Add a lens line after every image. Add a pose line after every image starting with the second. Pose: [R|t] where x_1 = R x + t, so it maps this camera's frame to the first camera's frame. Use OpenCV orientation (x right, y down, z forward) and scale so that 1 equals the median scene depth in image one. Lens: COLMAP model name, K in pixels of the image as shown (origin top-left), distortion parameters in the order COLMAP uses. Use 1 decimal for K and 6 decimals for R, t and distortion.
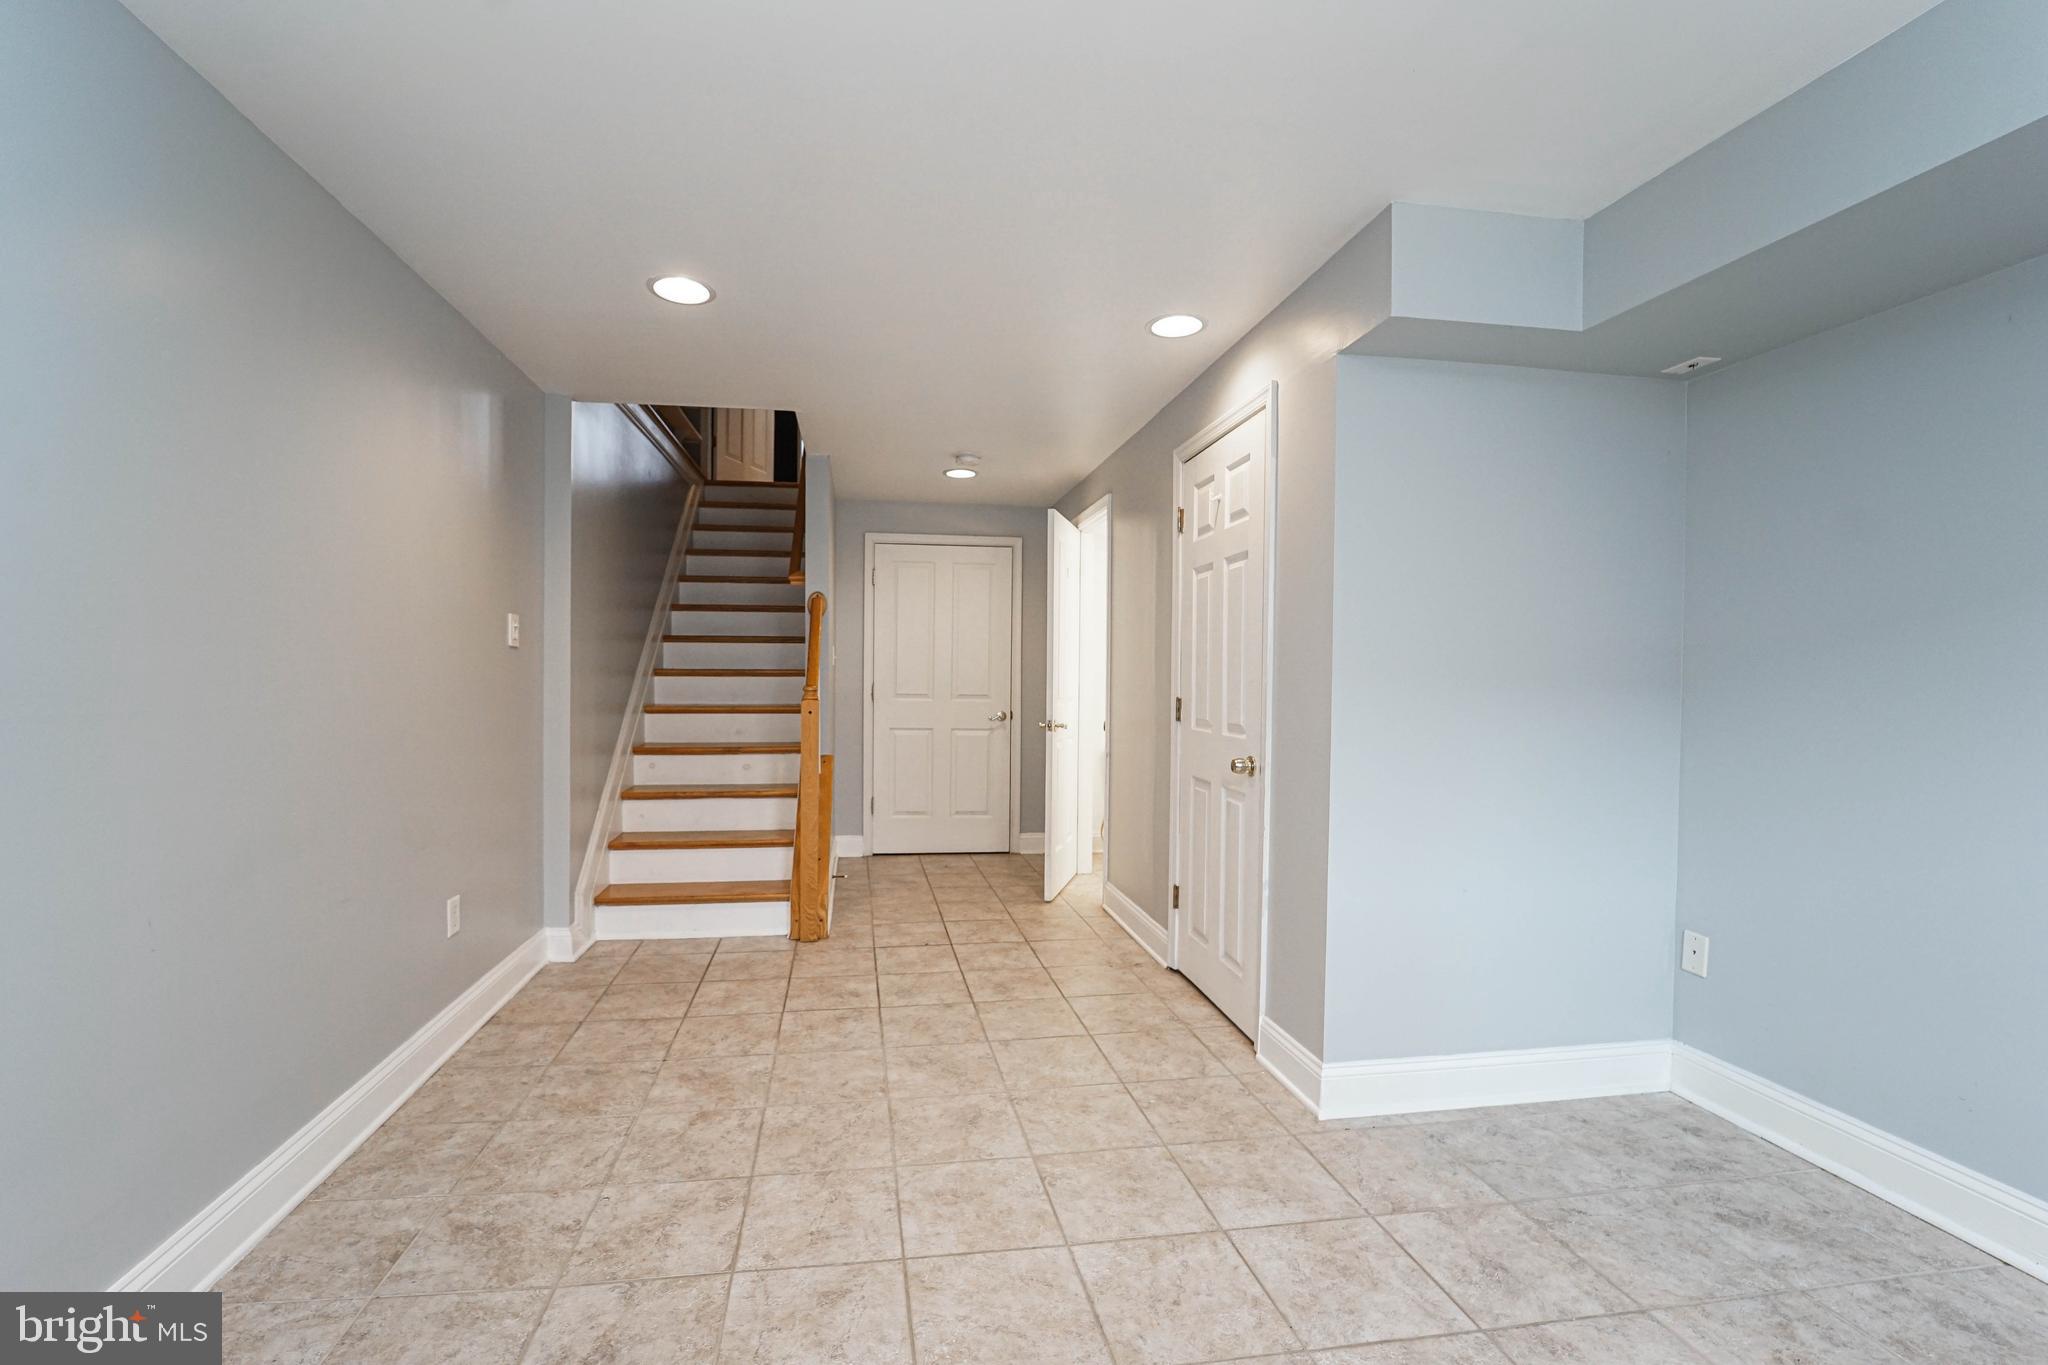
lens RADIAL K [[873.5, 0, 948.3], [0, 873.5, 688.2], [0, 0, 1]] dist [-0.014417, -0.008007]
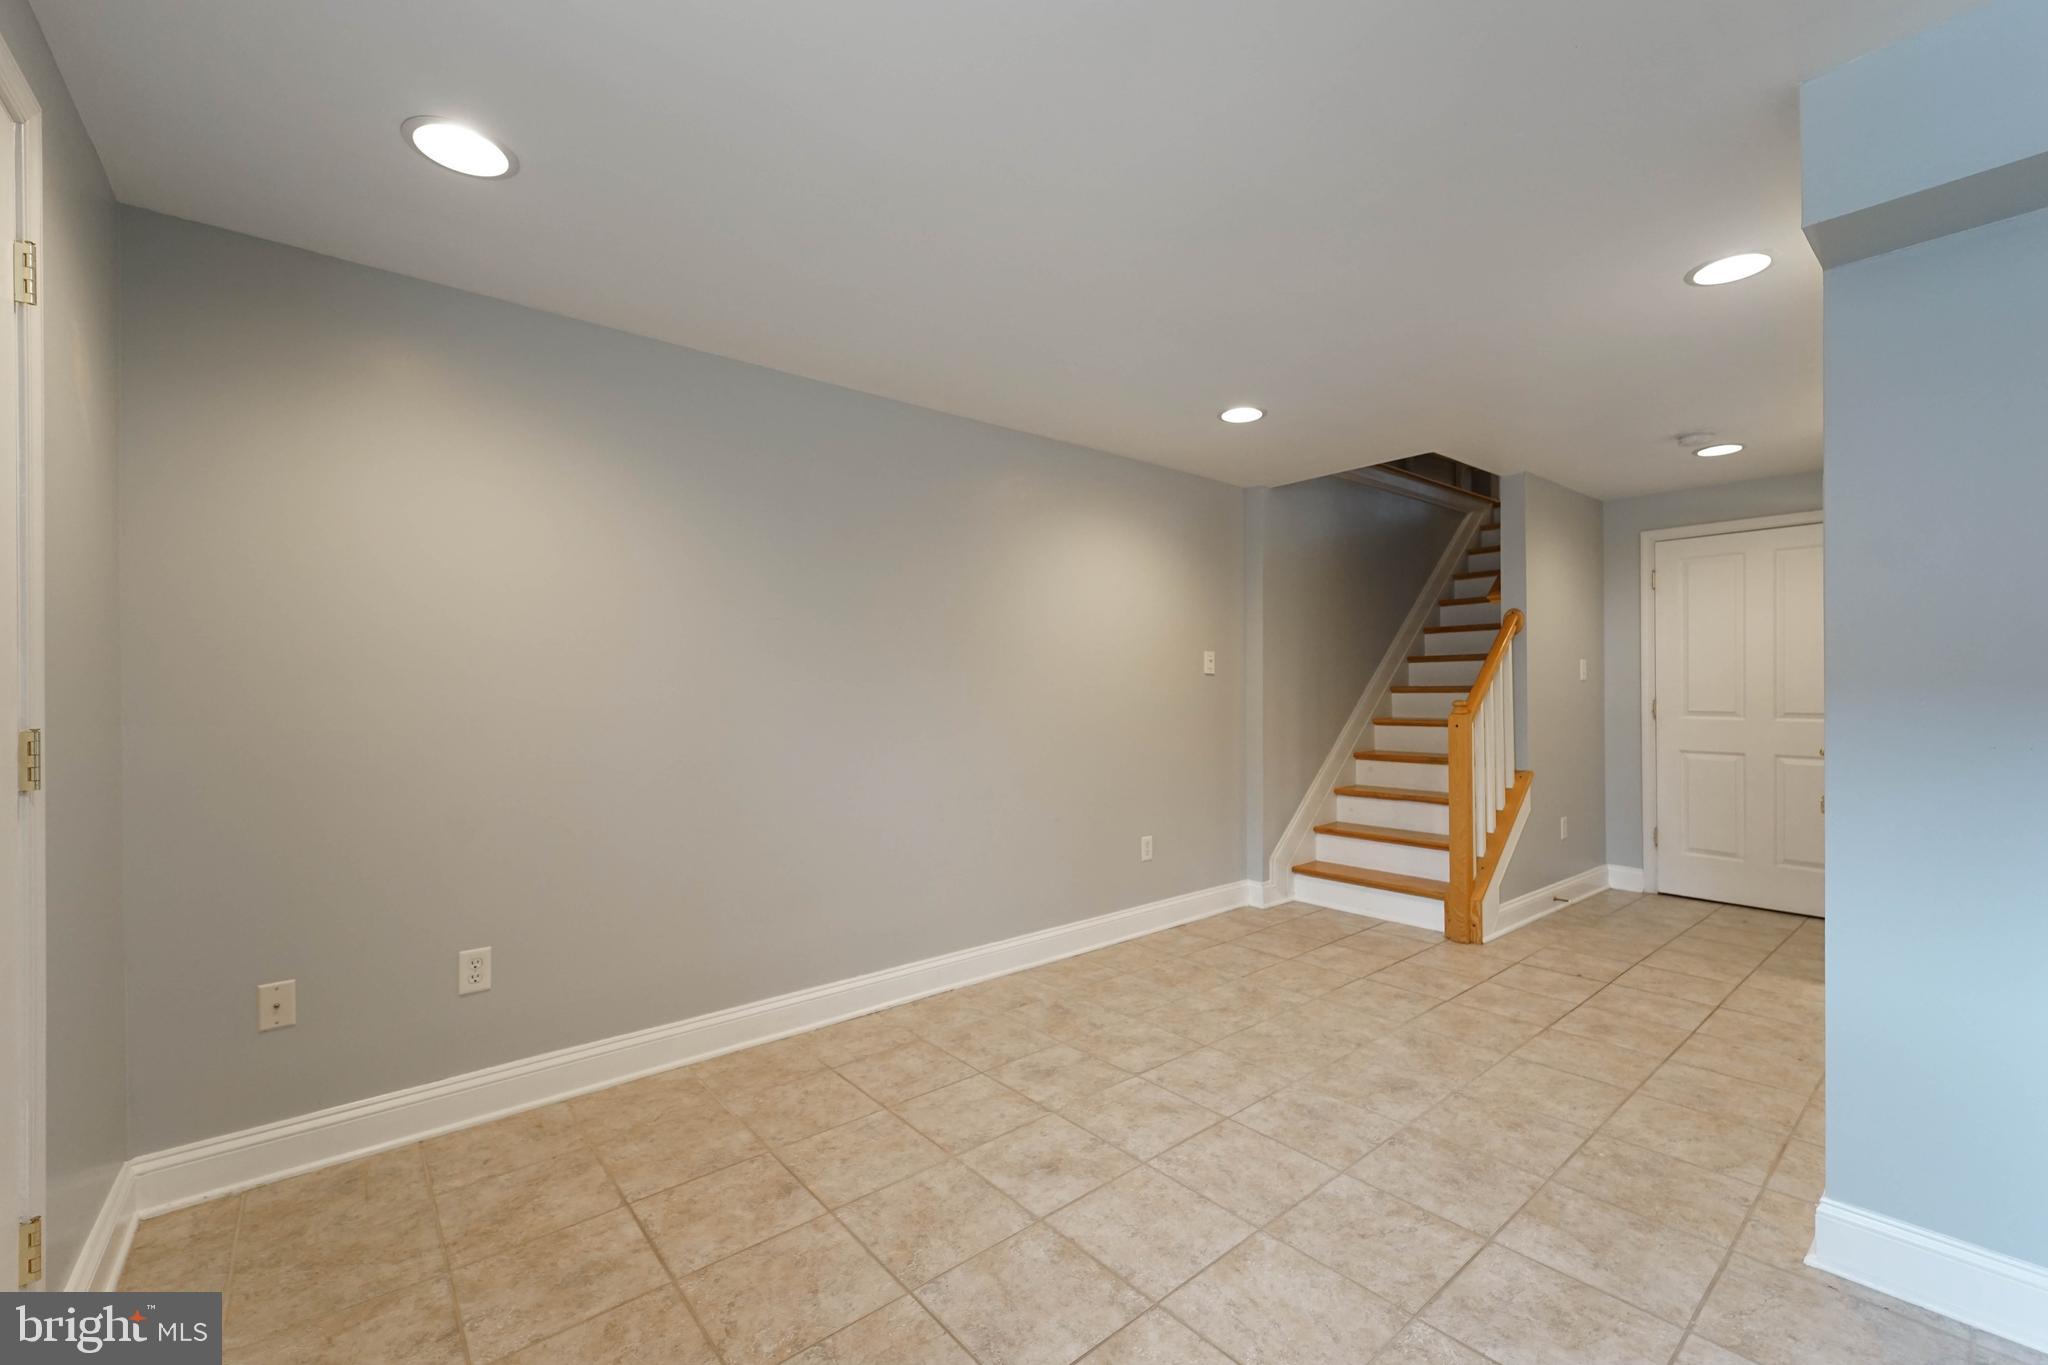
lens RADIAL K [[817.1, 0, 1019.7], [0, 817.1, 683.0], [0, 0, 1]] dist [0.020568, -0.006766]
pose [[0.541911, -0.018735, -0.840227, 0.498518], [-0.002948, 0.999703, -0.024192, 0.001273], [0.840430, 0.015587, 0.541695, 0.004095]]
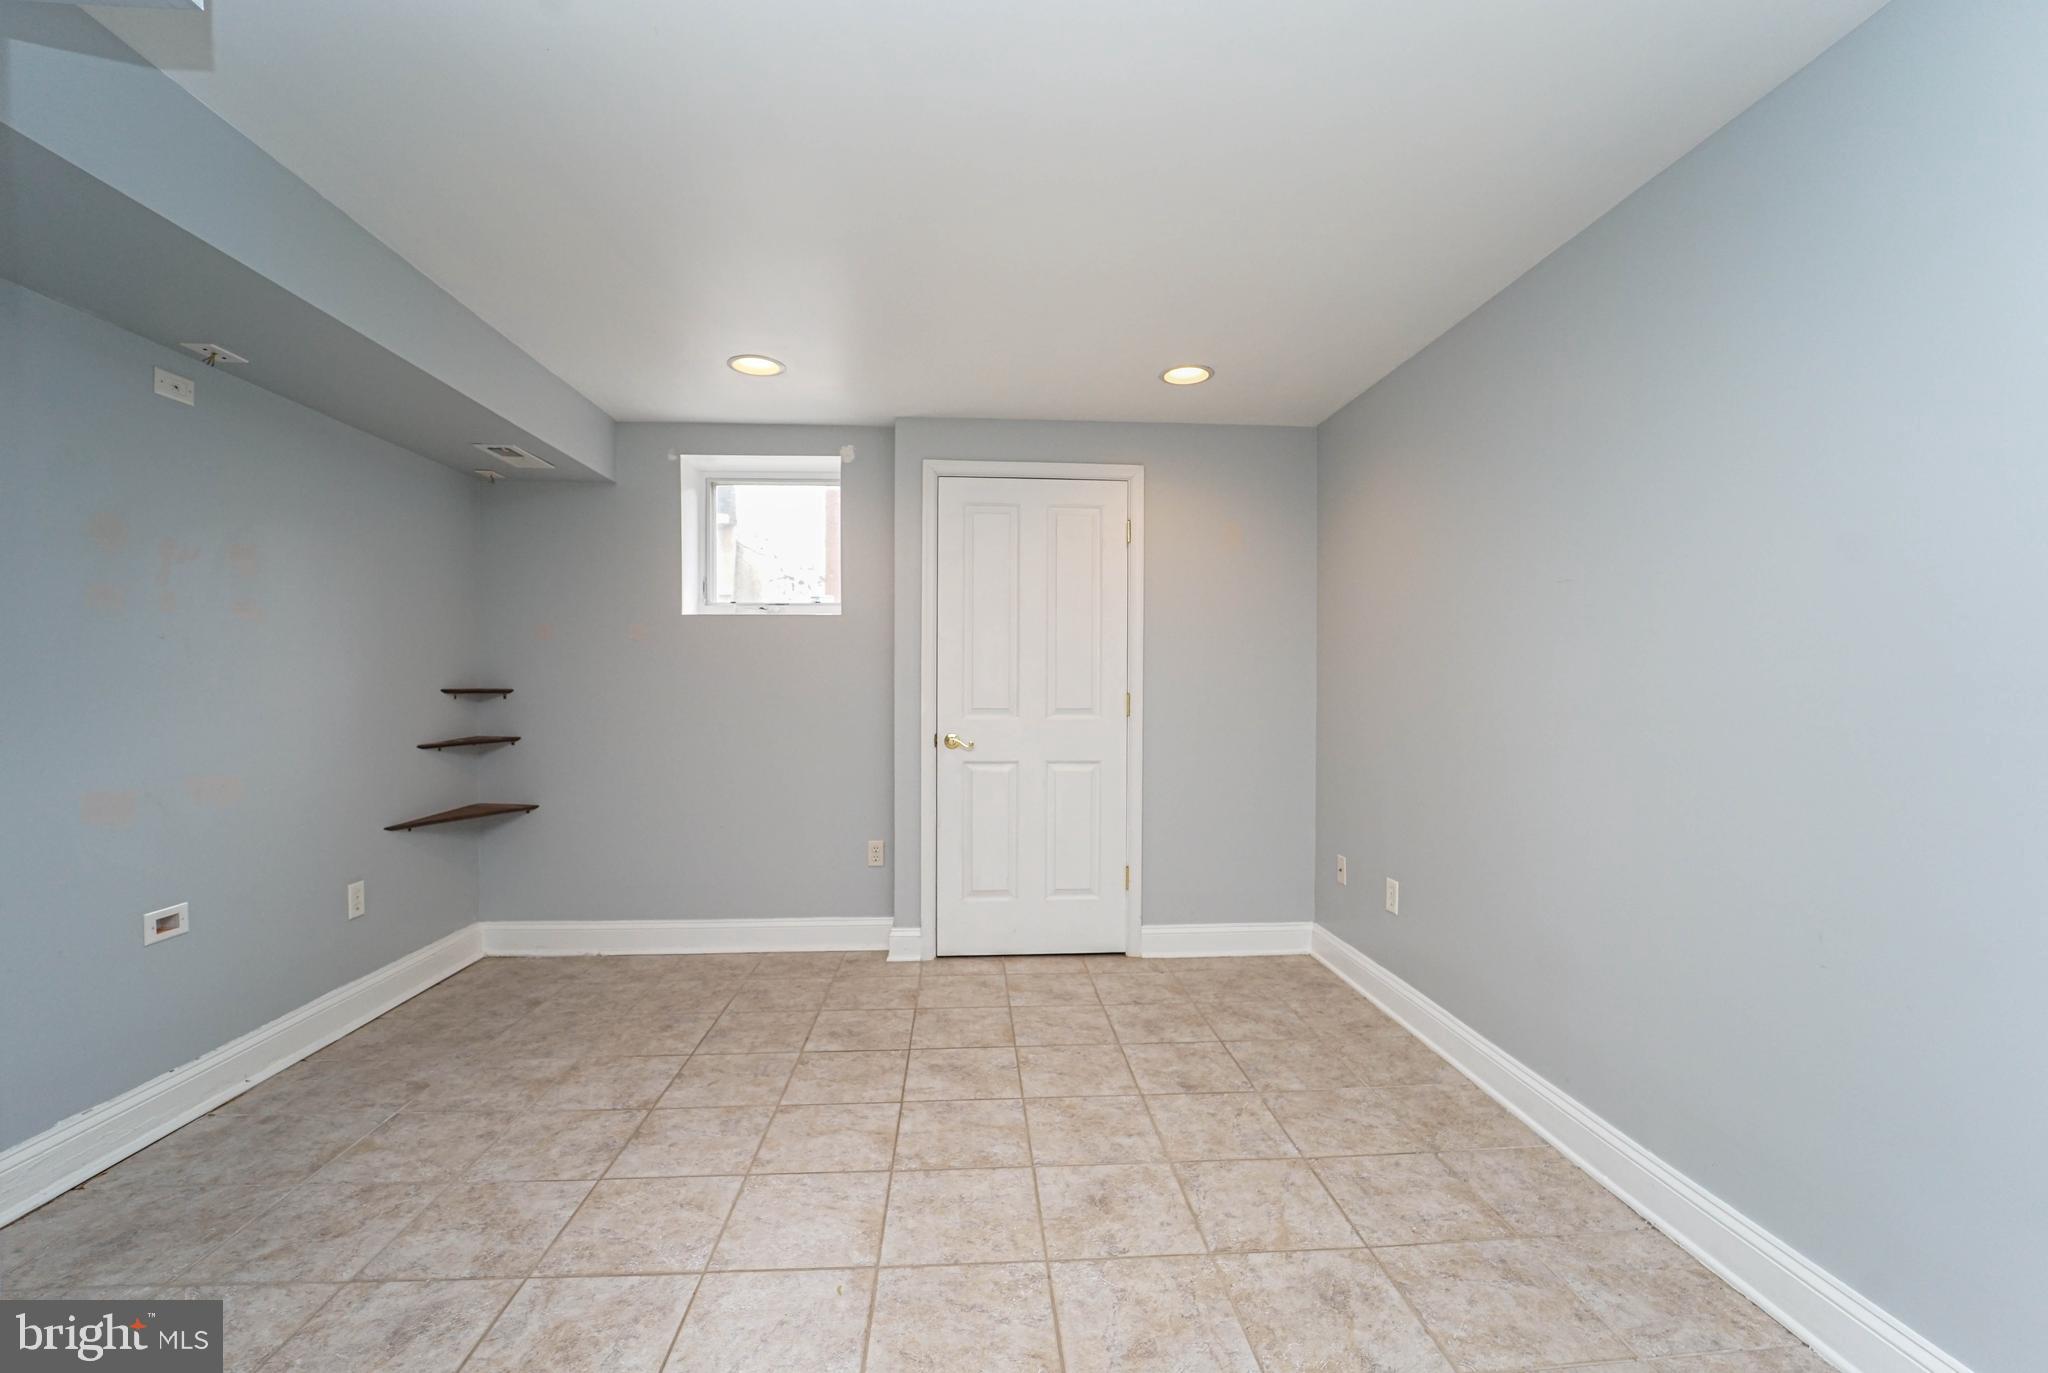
lens RADIAL K [[853.4, 0, 1050.6], [0, 853.4, 689.4], [0, 0, 1]] dist [-0.019117, -0.002811]
pose [[-0.999839, -0.012749, 0.012615, -0.020837], [-0.012489, 0.999712, 0.020515, -0.011174], [-0.012873, 0.020354, -0.999710, 1.004829]]
